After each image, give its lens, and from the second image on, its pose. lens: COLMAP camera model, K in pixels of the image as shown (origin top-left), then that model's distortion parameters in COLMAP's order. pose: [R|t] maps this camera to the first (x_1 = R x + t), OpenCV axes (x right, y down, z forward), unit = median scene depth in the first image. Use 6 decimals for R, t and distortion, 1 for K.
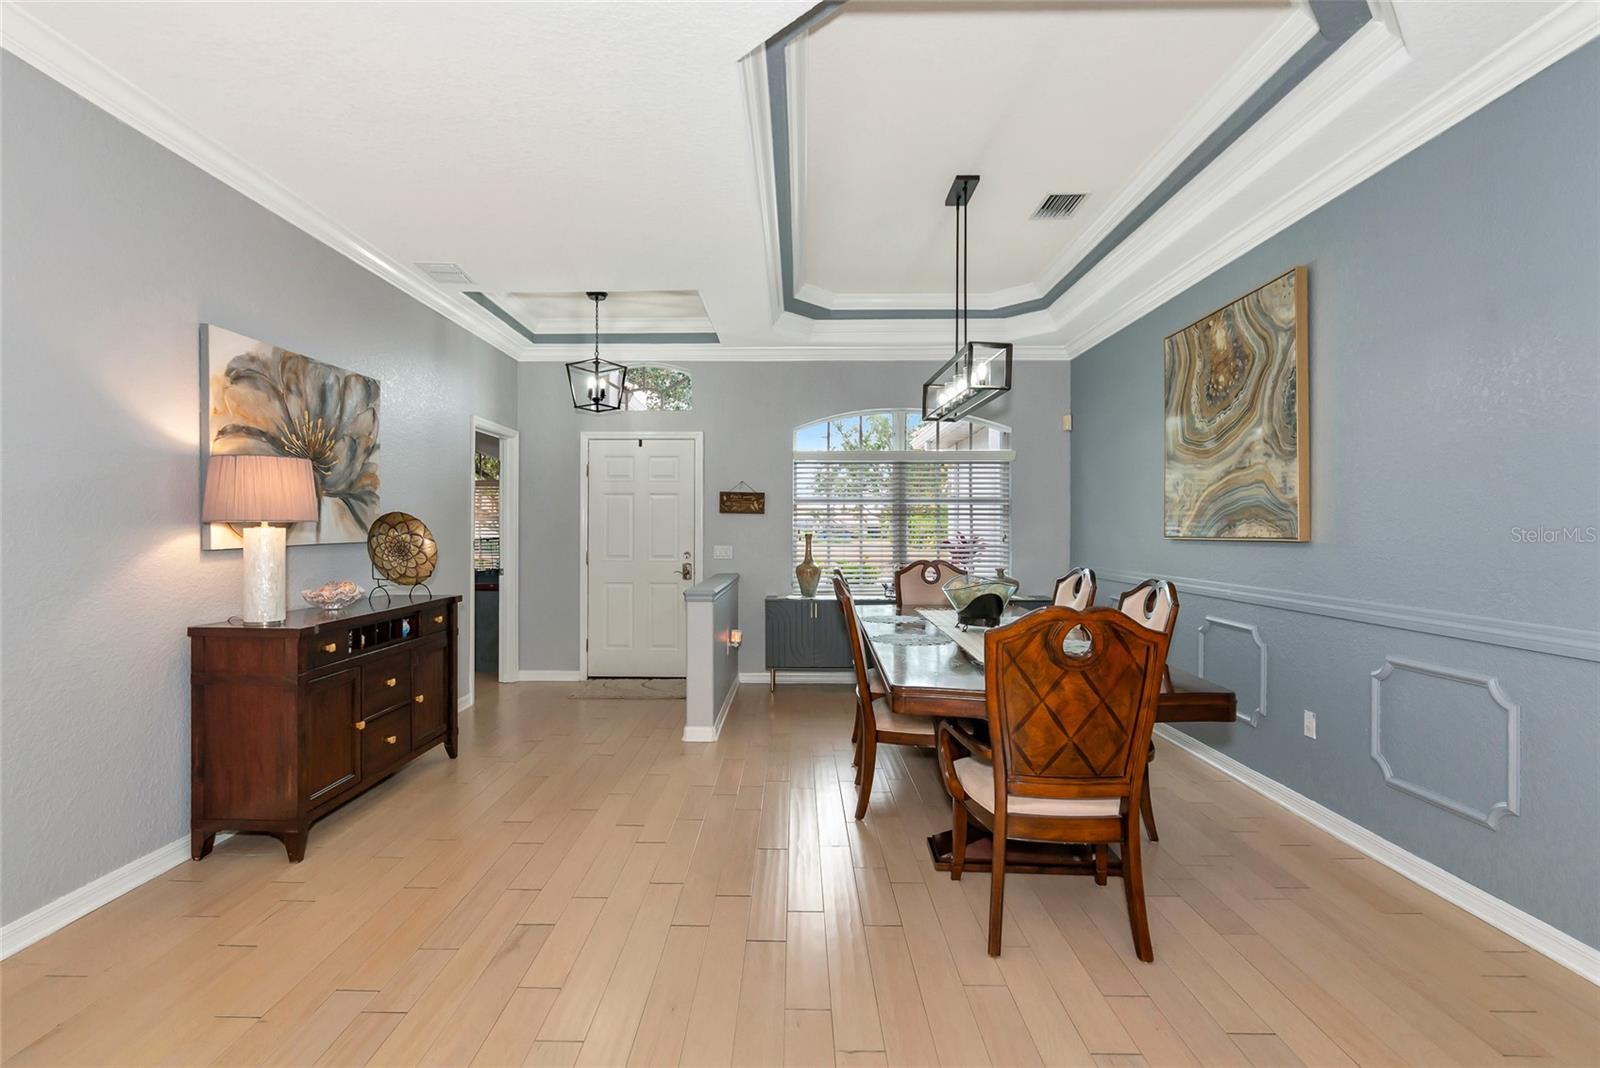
lens RADIAL K [[741.9, 0, 796.8], [0, 741.9, 528.5], [0, 0, 1]] dist [0.000256, 0.000089]
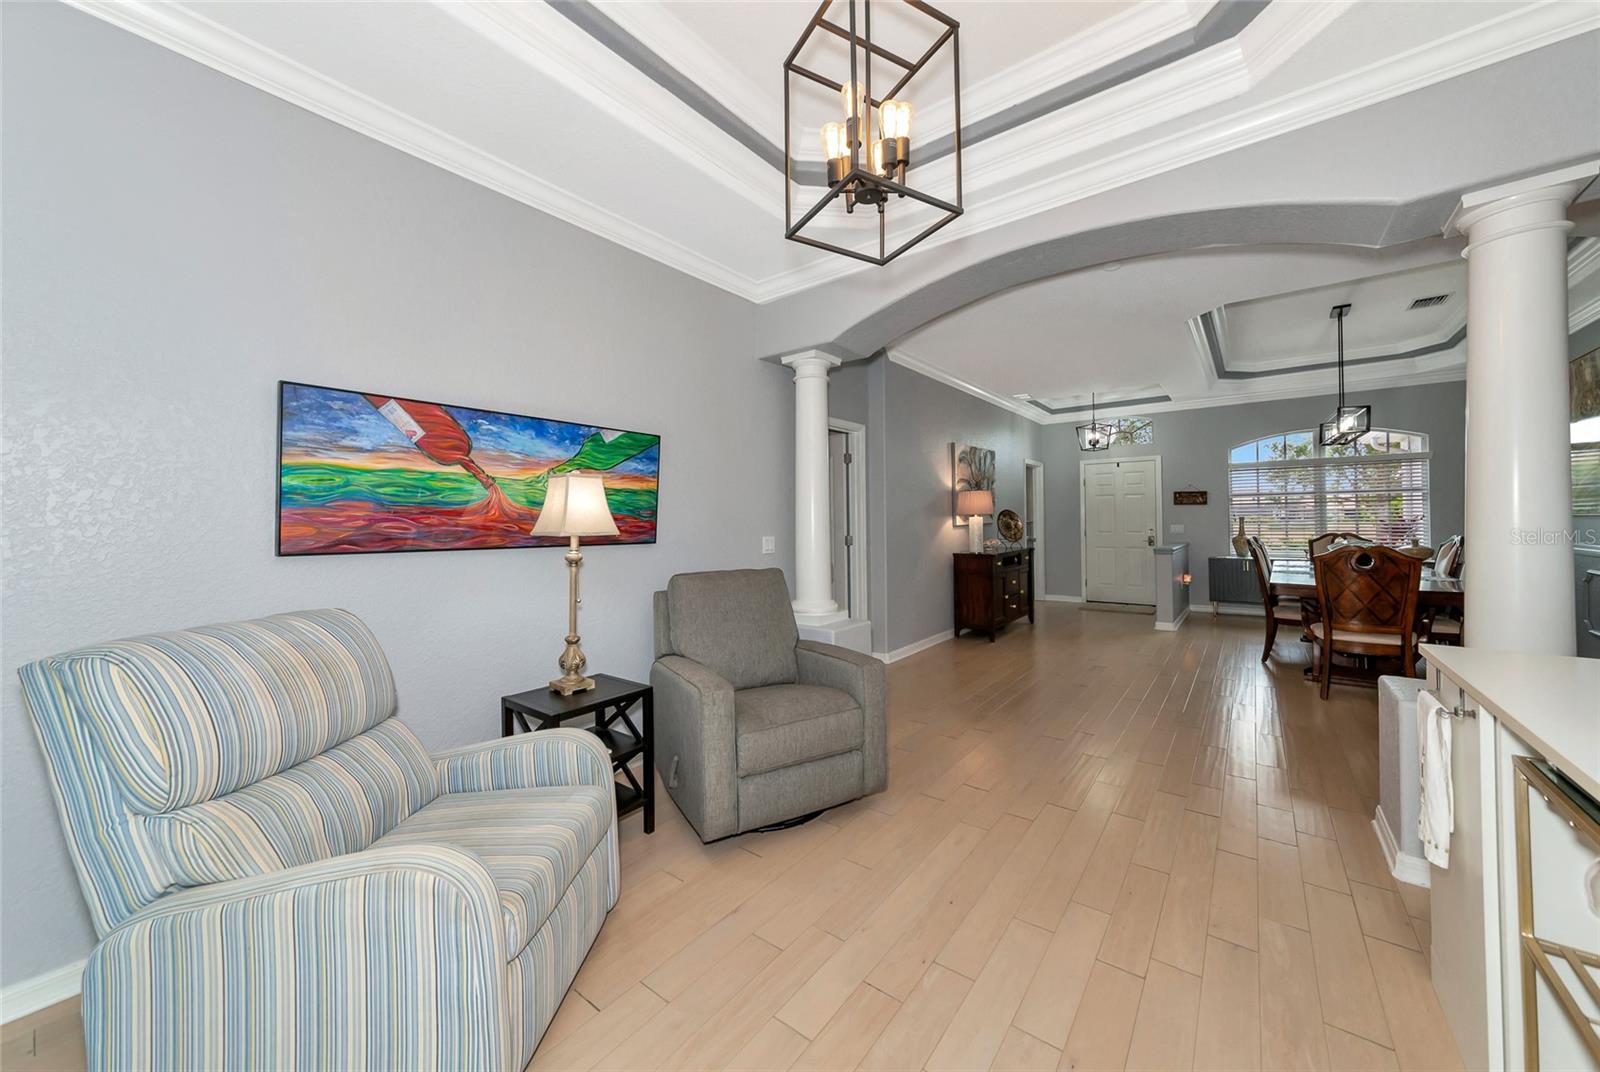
lens RADIAL K [[580.2, 0, 812.3], [0, 580.2, 513.9], [0, 0, 1]] dist [-0.001114, 0.000479]
pose [[0.792794, -0.018247, -0.609217, 0.047900], [0.014521, 0.999834, -0.011051, 0.001769], [0.609317, -0.000085, 0.792927, -0.563977]]
